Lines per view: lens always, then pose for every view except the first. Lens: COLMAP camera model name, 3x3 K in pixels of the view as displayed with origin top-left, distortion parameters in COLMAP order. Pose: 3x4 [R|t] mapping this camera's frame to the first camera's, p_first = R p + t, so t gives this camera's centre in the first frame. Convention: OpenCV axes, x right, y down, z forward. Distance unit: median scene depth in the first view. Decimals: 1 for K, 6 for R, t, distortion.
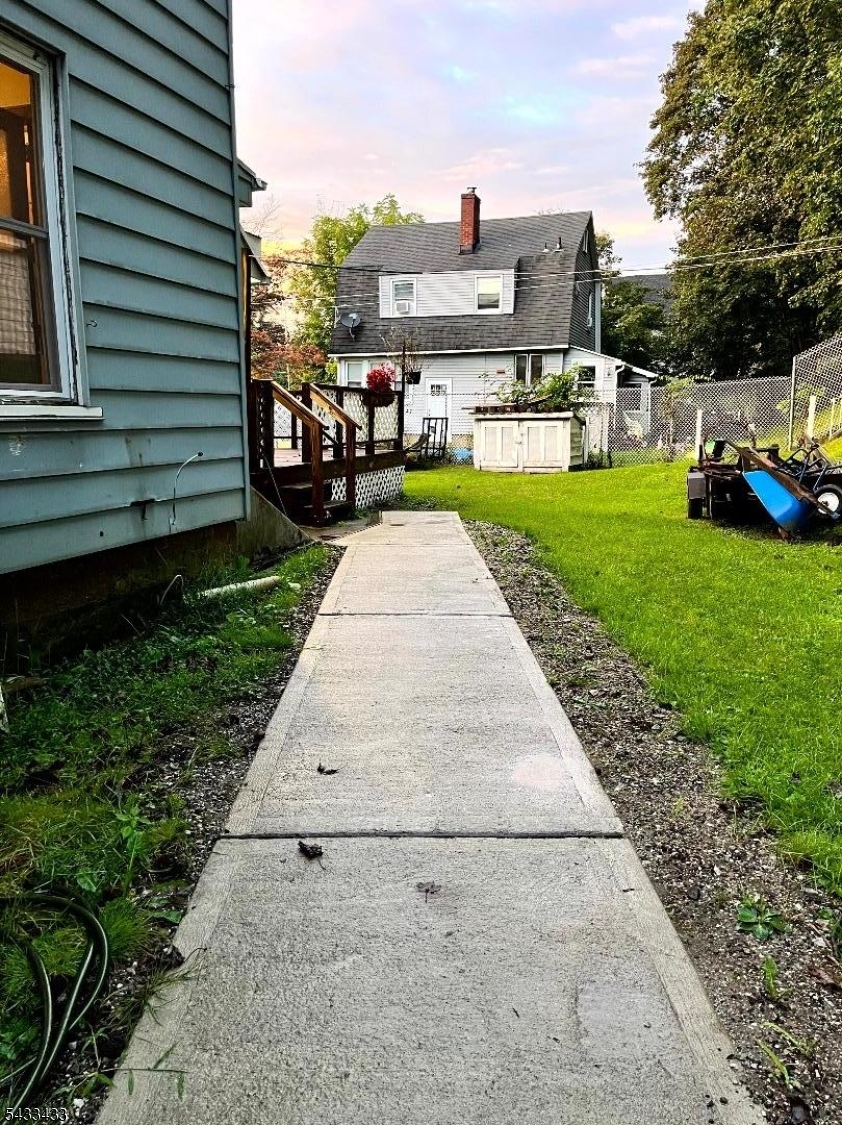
lens RADIAL K [[847.1, 0, 421.6], [0, 847.1, 563.2], [0, 0, 1]] dist [-0.030523, -0.002926]
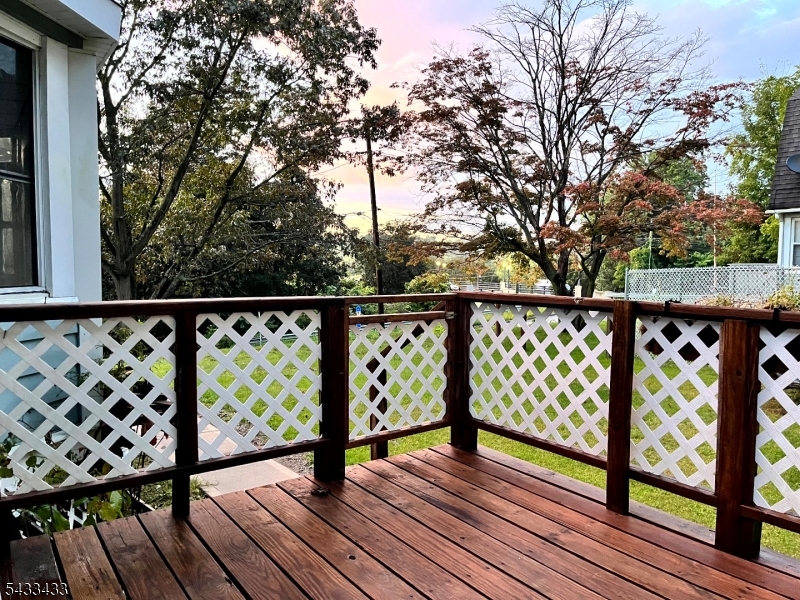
lens RADIAL K [[602.4, 0, 400.1], [0, 602.4, 299.2], [0, 0, 1]] dist [-0.030523, -0.002926]
pose [[0.795032, 0.038279, -0.605359, -0.027638], [-0.109889, 0.990582, -0.081682, -0.052813], [0.596531, 0.131462, 0.791750, 0.235240]]
